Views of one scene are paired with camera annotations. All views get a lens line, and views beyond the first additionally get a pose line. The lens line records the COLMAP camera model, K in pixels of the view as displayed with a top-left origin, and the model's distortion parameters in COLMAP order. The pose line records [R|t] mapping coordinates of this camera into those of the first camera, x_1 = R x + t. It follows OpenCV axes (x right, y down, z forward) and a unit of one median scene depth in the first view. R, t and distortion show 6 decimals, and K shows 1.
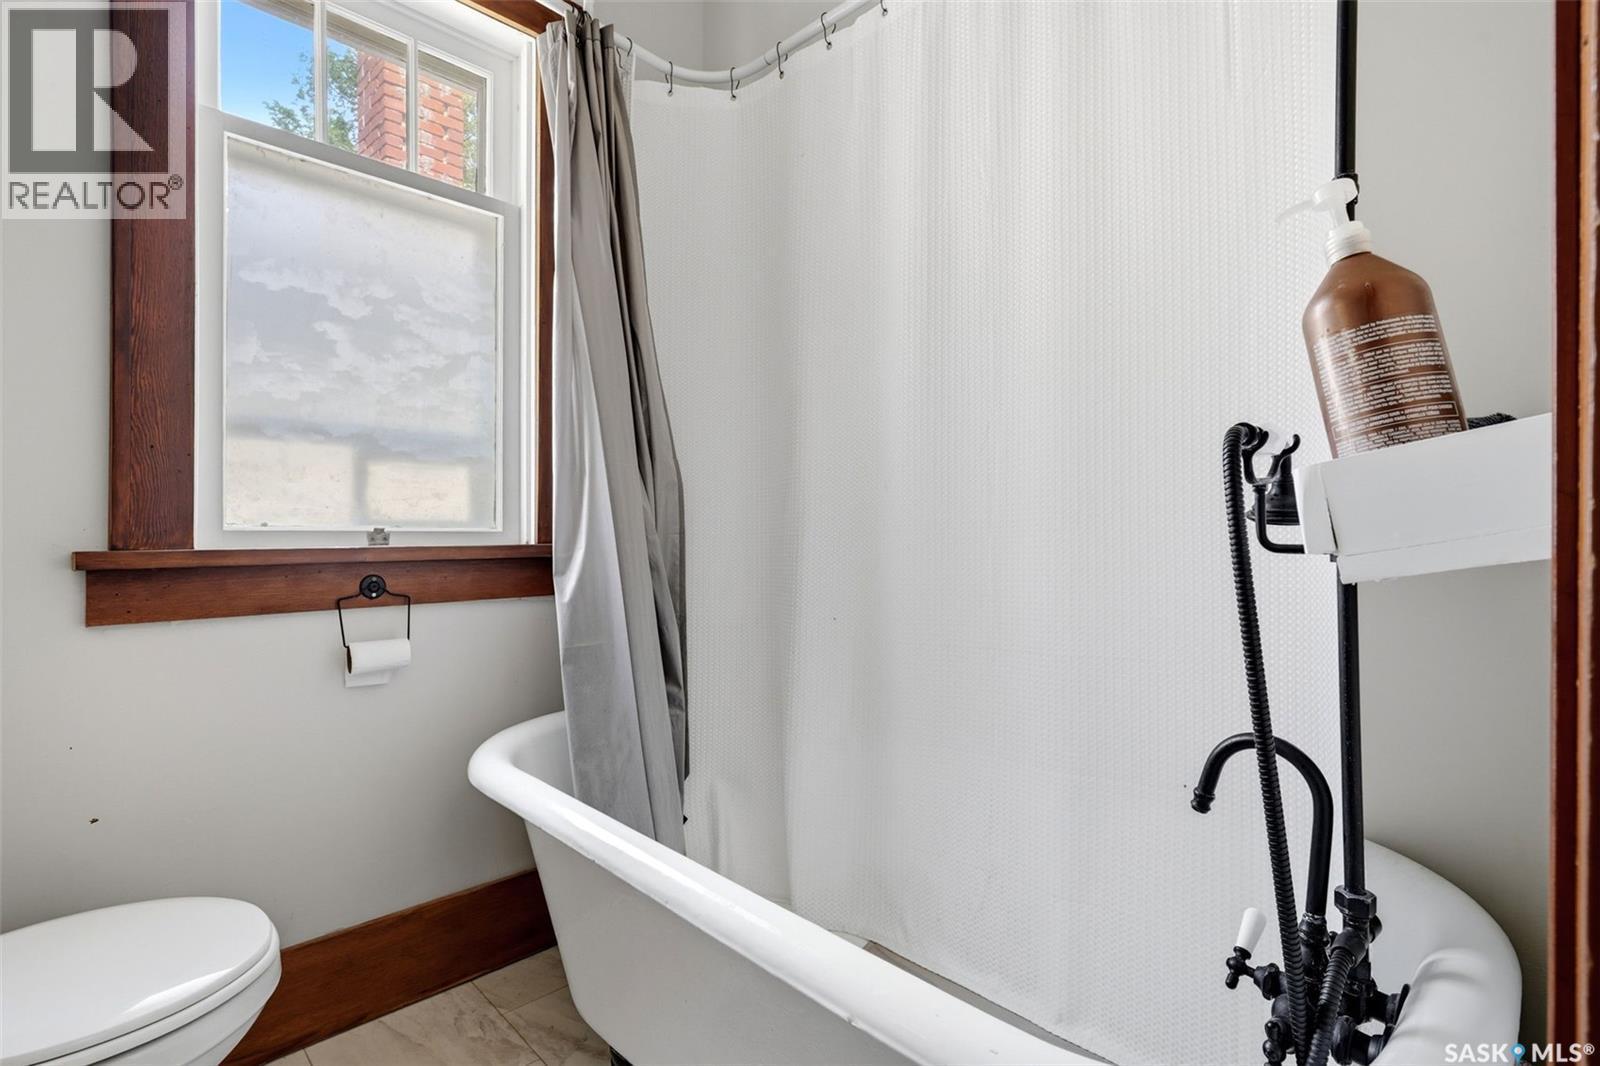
lens RADIAL K [[783.9, 0, 800.0], [0, 783.9, 533.0], [0, 0, 1]] dist [-0.000894, -0.001223]
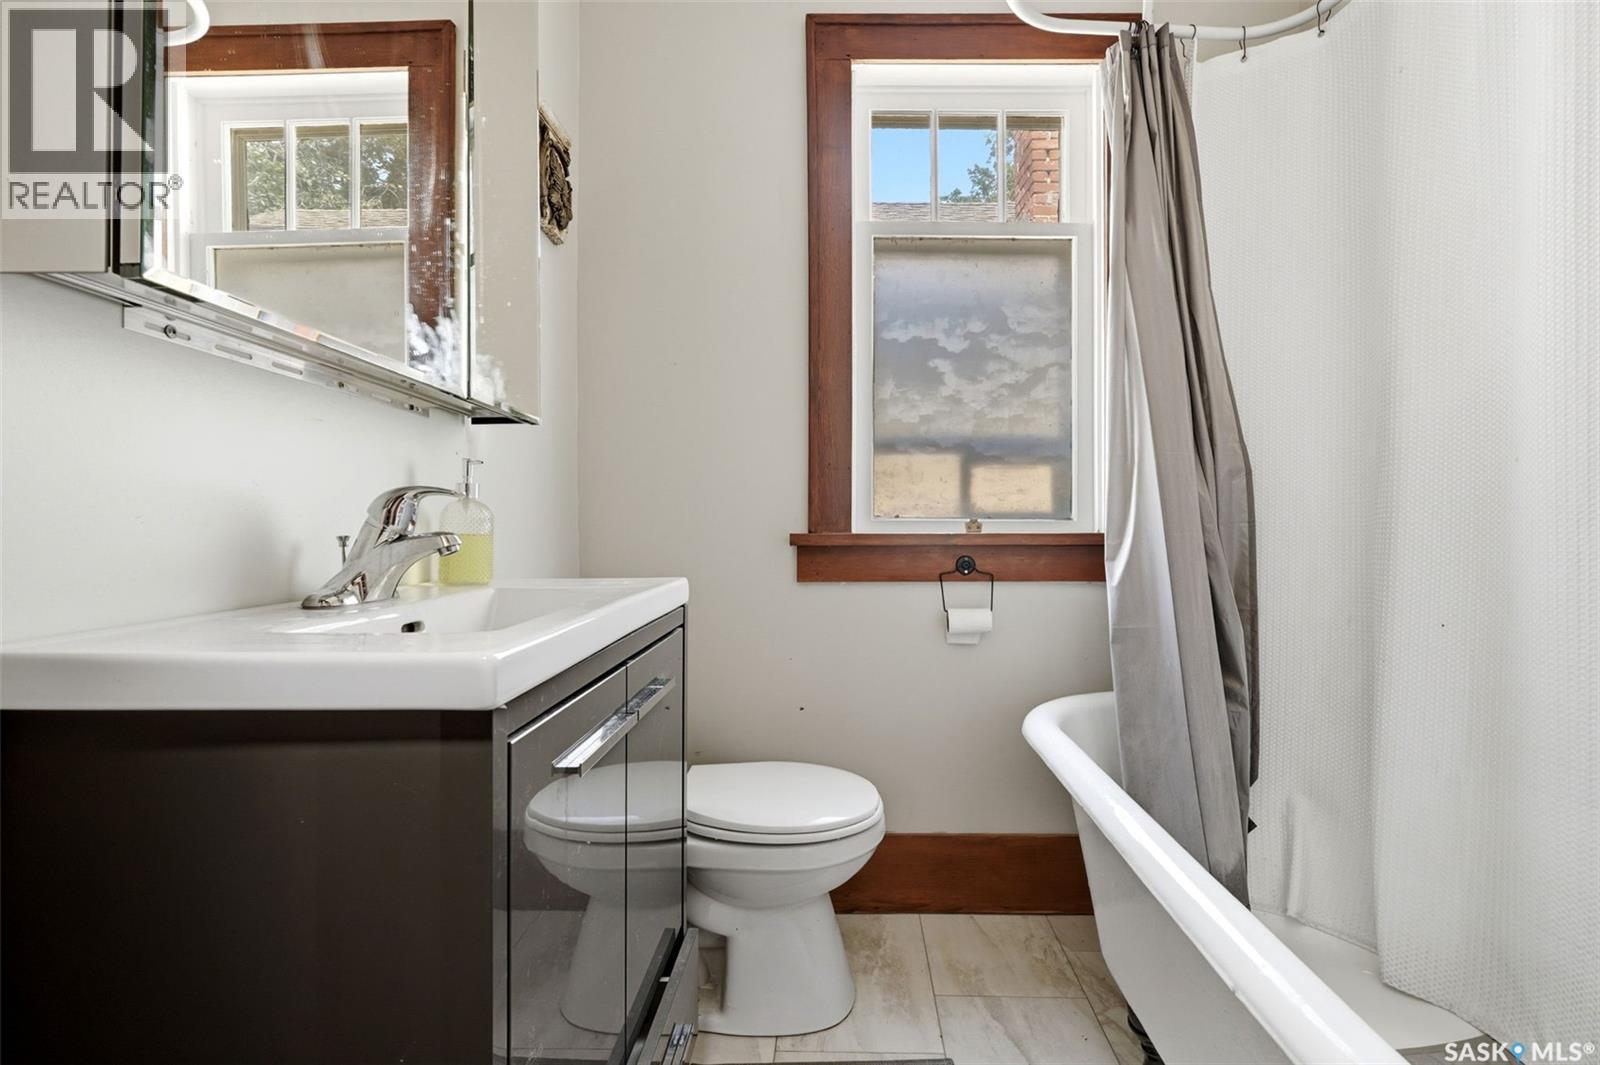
lens RADIAL K [[783.9, 0, 800.0], [0, 783.9, 532.5], [0, 0, 1]] dist [-0.000894, -0.001223]
pose [[0.681520, 0.005151, -0.731781, 0.183211], [-0.003621, 0.999987, 0.003667, 0.012122], [0.731791, 0.000151, 0.681530, -0.044212]]
